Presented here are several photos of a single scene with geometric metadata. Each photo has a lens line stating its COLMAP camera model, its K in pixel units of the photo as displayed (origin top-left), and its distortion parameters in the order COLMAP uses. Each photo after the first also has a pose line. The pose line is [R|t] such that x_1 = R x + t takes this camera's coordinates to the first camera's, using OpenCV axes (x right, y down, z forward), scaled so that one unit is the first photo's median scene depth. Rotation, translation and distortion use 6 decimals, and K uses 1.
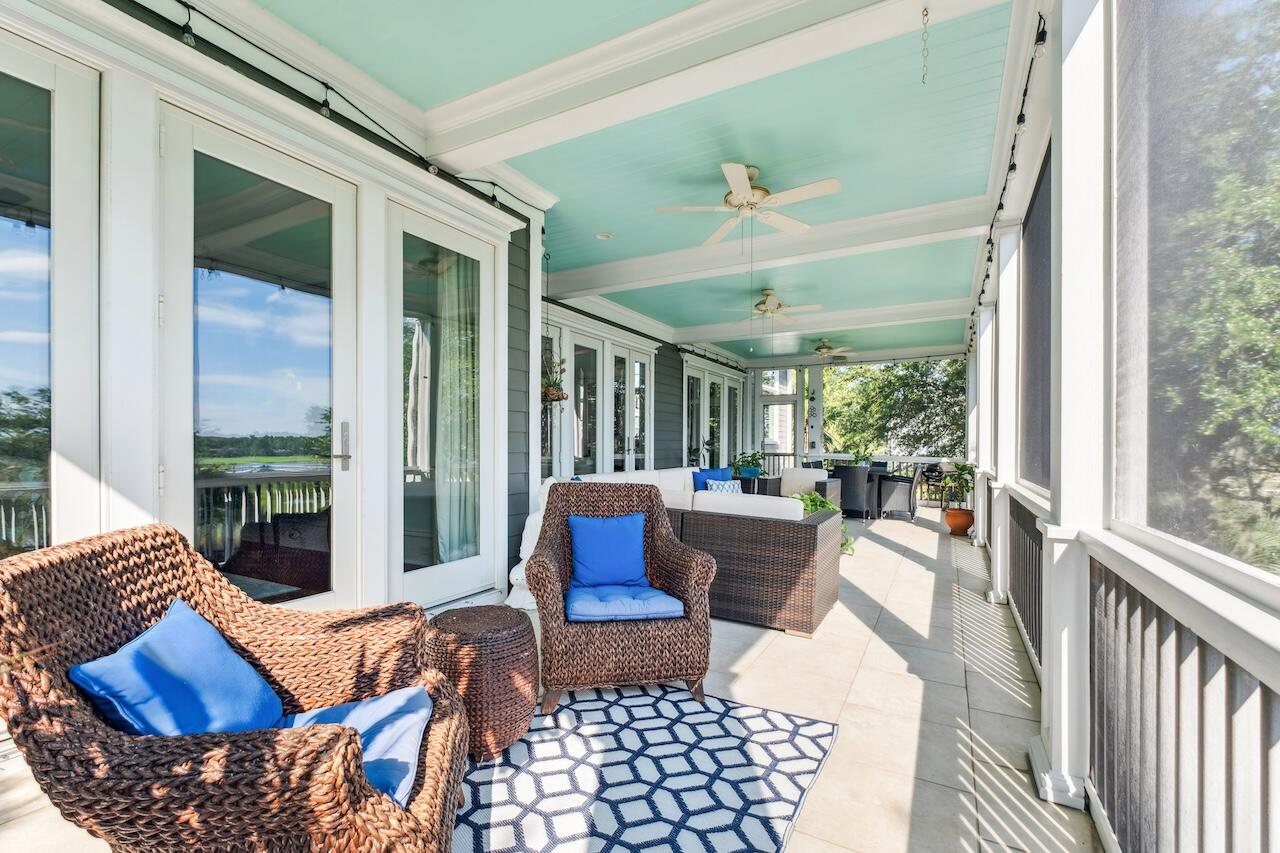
lens RADIAL K [[564.3, 0, 625.5], [0, 564.3, 446.3], [0, 0, 1]] dist [-0.003953, -0.000232]
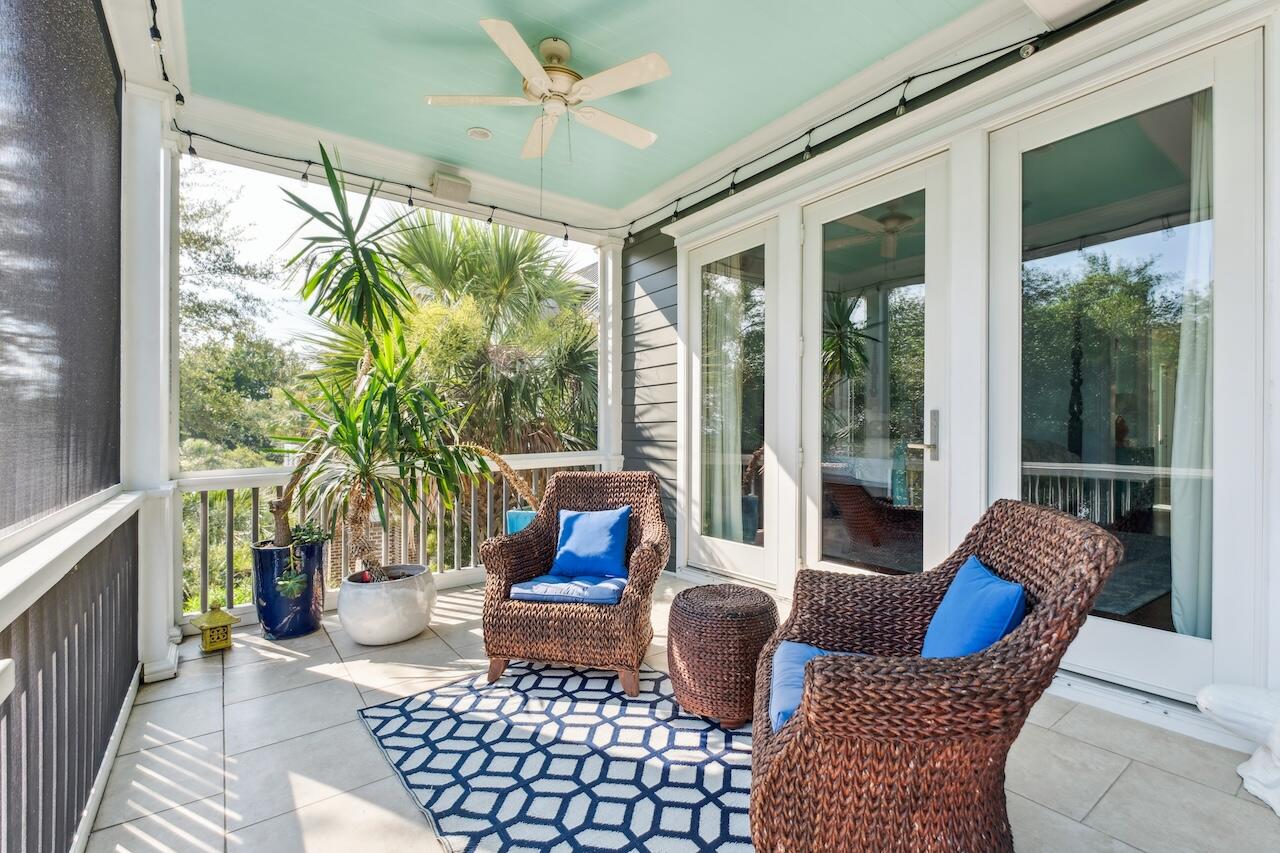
lens RADIAL K [[564.3, 0, 642.9], [0, 564.3, 437.3], [0, 0, 1]] dist [-0.003953, -0.000232]
pose [[-0.404362, -0.007290, -0.914570, 0.778544], [-0.010058, 0.999943, -0.003523, 0.015684], [0.914544, 0.007774, -0.404413, 1.292148]]
